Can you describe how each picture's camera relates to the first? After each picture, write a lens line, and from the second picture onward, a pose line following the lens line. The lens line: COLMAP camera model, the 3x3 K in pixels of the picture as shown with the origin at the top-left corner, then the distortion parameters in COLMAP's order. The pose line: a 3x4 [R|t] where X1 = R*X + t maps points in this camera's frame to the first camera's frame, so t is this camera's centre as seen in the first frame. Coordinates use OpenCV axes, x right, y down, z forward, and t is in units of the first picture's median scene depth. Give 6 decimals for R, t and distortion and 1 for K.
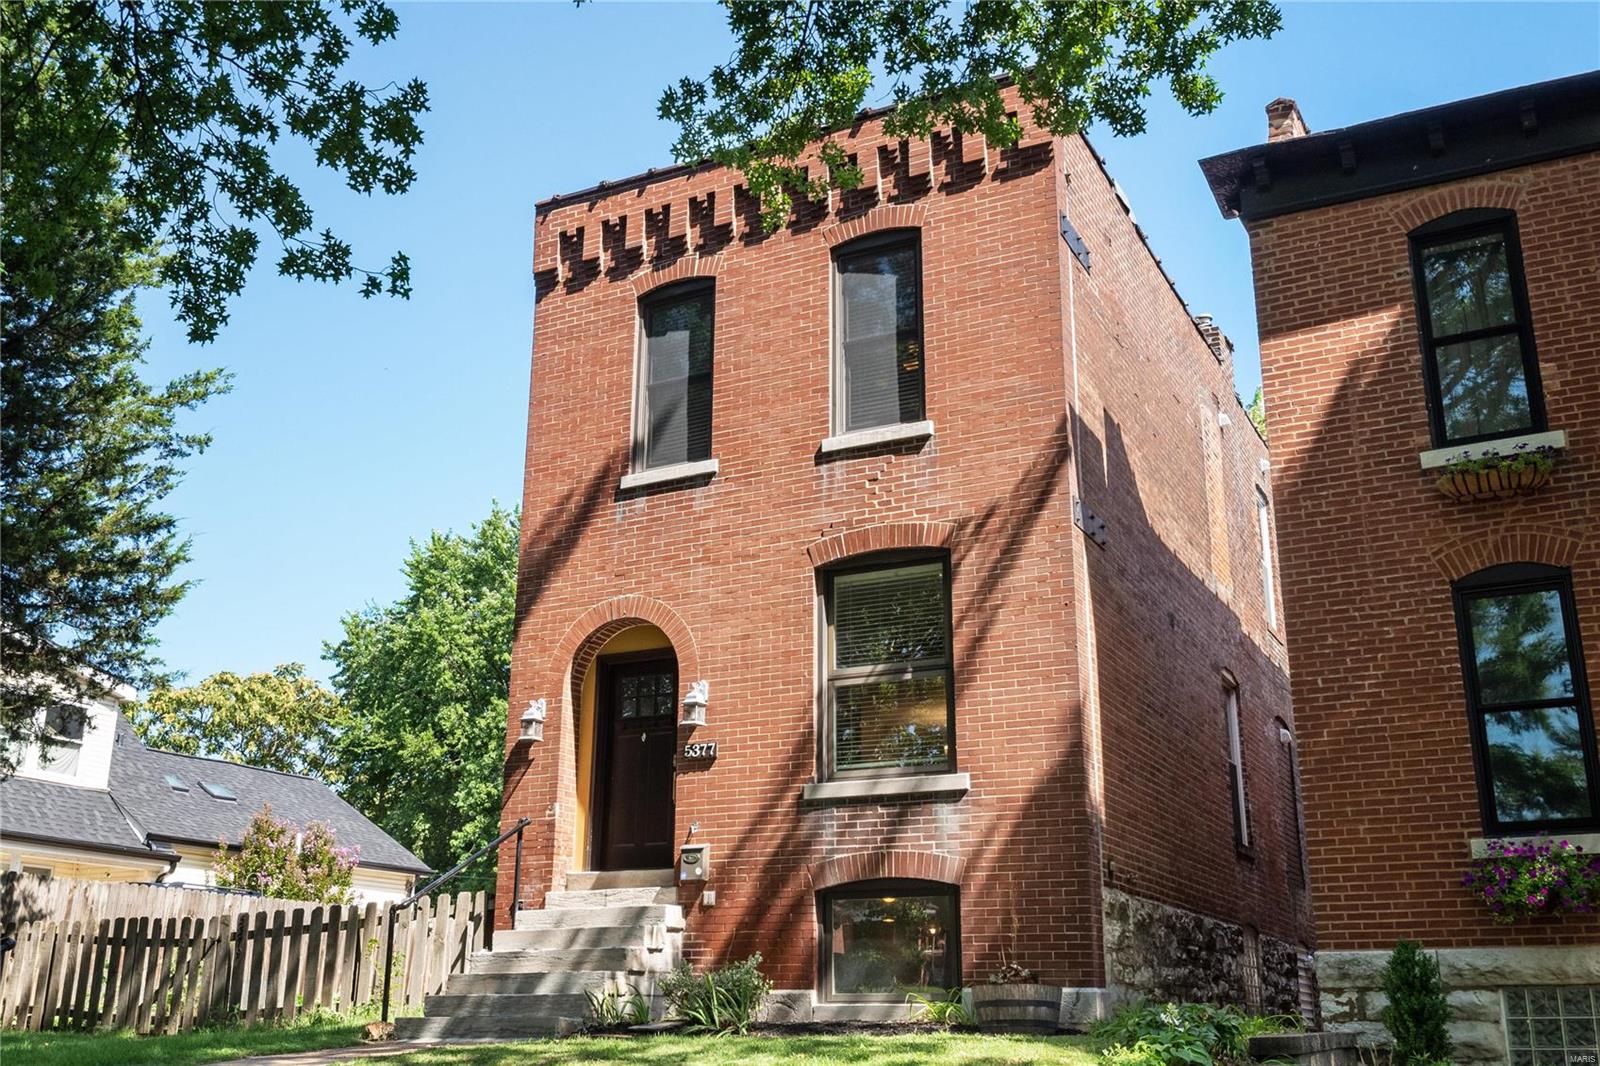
lens RADIAL K [[1555.2, 0, 799.9], [0, 1555.2, 533.6], [0, 0, 1]] dist [0.026008, 0.000000]
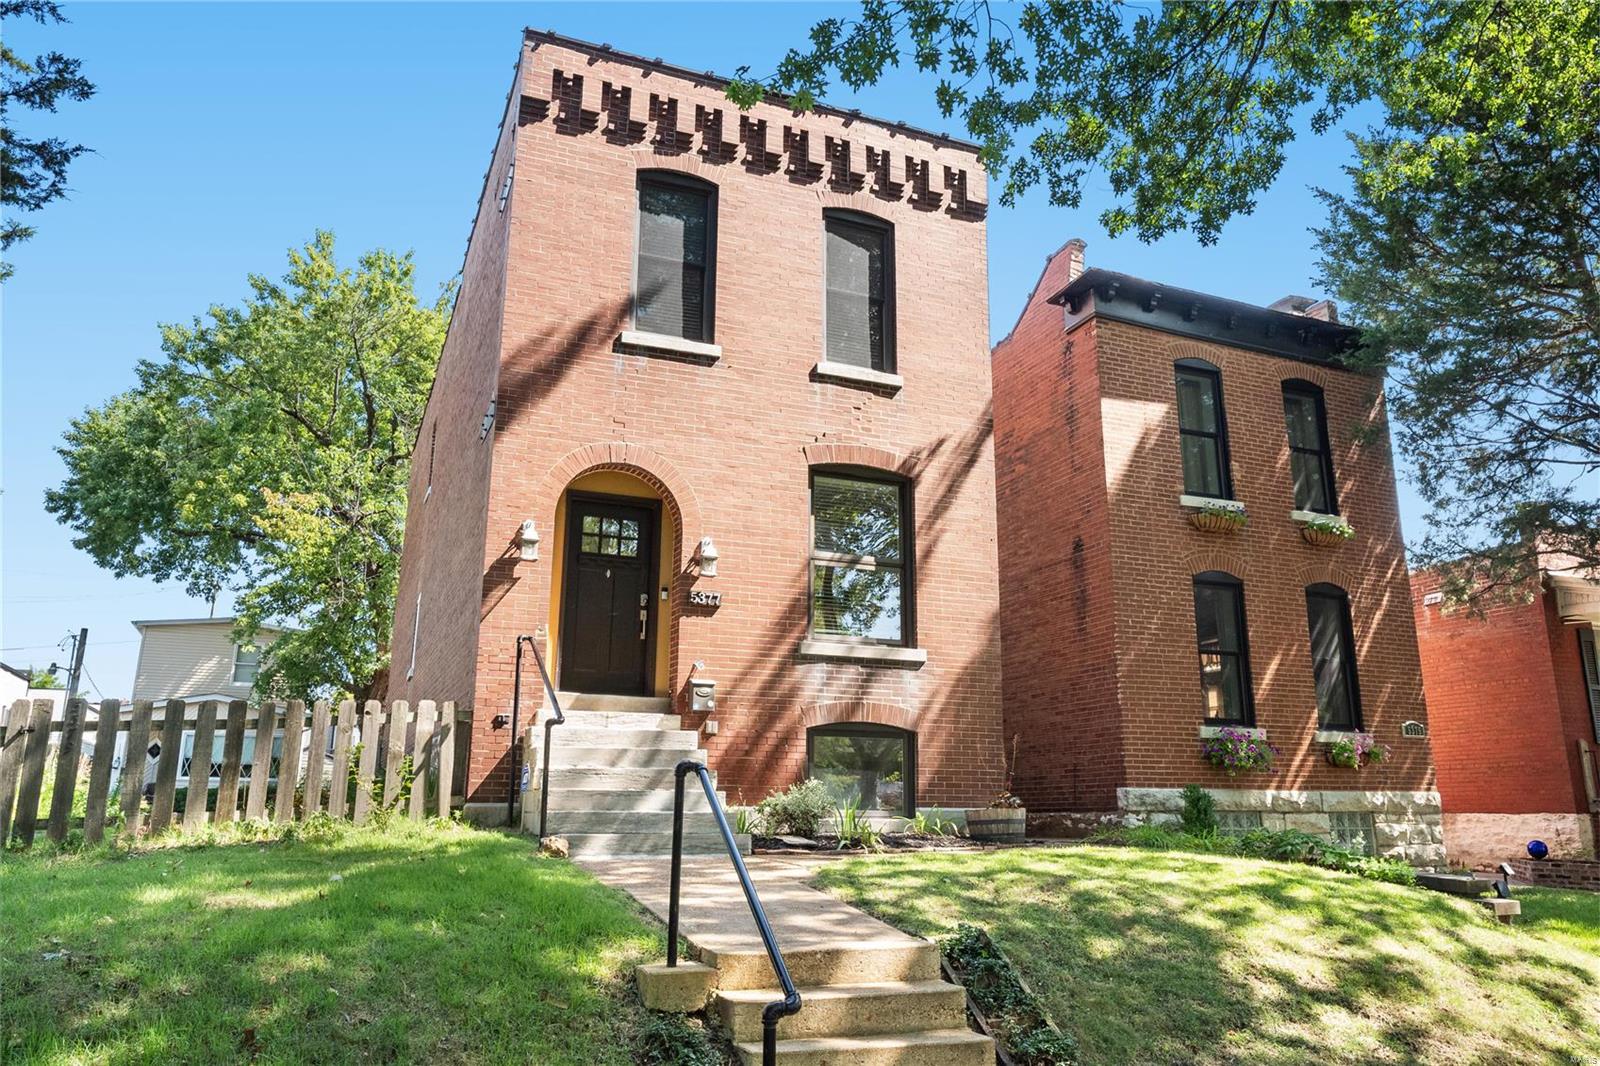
lens RADIAL K [[1239.6, 0, 810.0], [0, 1239.6, 504.3], [0, 0, 1]] dist [-0.006003, 0.004779]
pose [[0.621630, 0.198373, 0.757776, -0.700668], [-0.232877, 0.970463, -0.063014, 0.109721], [-0.747894, -0.137297, 0.649465, 0.356766]]
